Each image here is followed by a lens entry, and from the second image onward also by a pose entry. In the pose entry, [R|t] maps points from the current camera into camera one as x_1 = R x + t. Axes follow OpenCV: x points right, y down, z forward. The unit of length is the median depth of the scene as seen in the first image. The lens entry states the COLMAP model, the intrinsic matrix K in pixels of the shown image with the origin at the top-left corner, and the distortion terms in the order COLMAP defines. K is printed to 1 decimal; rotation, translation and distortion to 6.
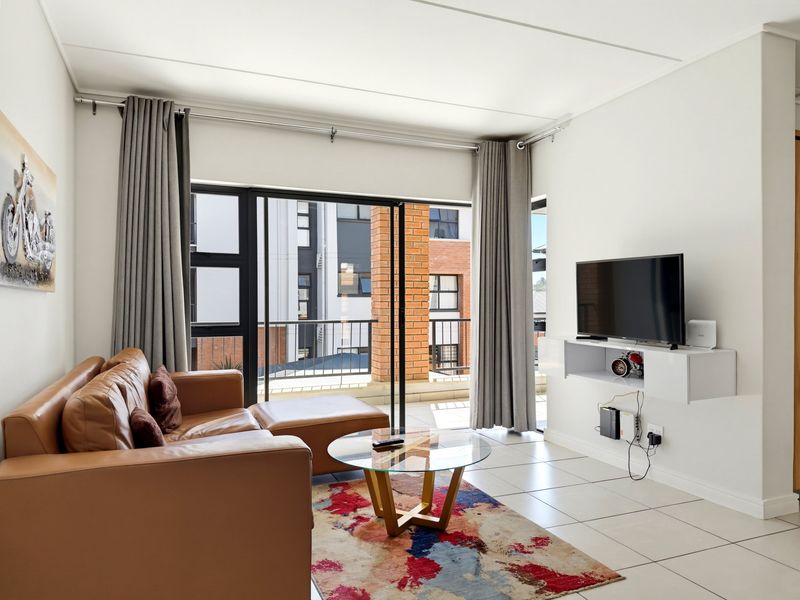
lens RADIAL K [[563.7, 0, 411.6], [0, 563.7, 300.4], [0, 0, 1]] dist [0.084404, -0.114710]
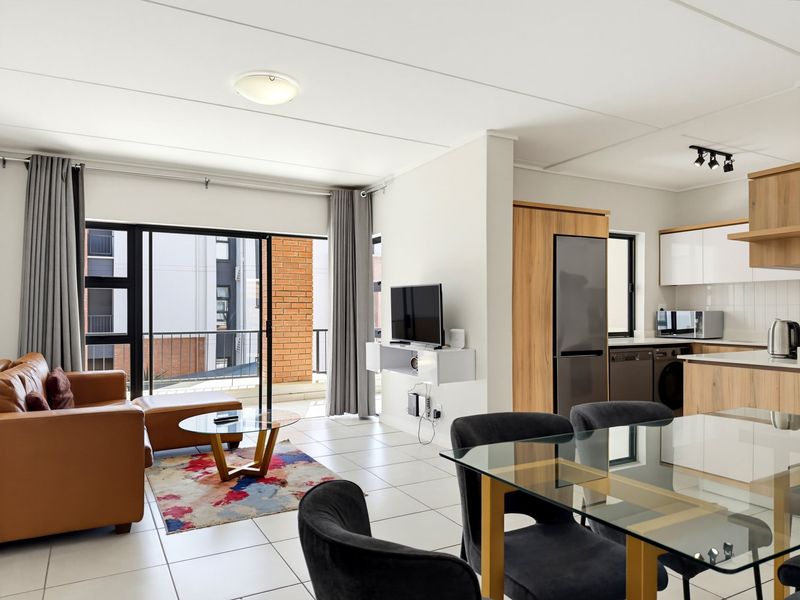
lens RADIAL K [[555.3, 0, 410.6], [0, 555.3, 309.1], [0, 0, 1]] dist [0.068244, -0.101167]
pose [[0.993496, 0.001269, 0.113856, 0.192557], [-0.000992, 0.999996, -0.002492, -0.010974], [-0.113858, 0.002363, 0.993494, -0.323659]]
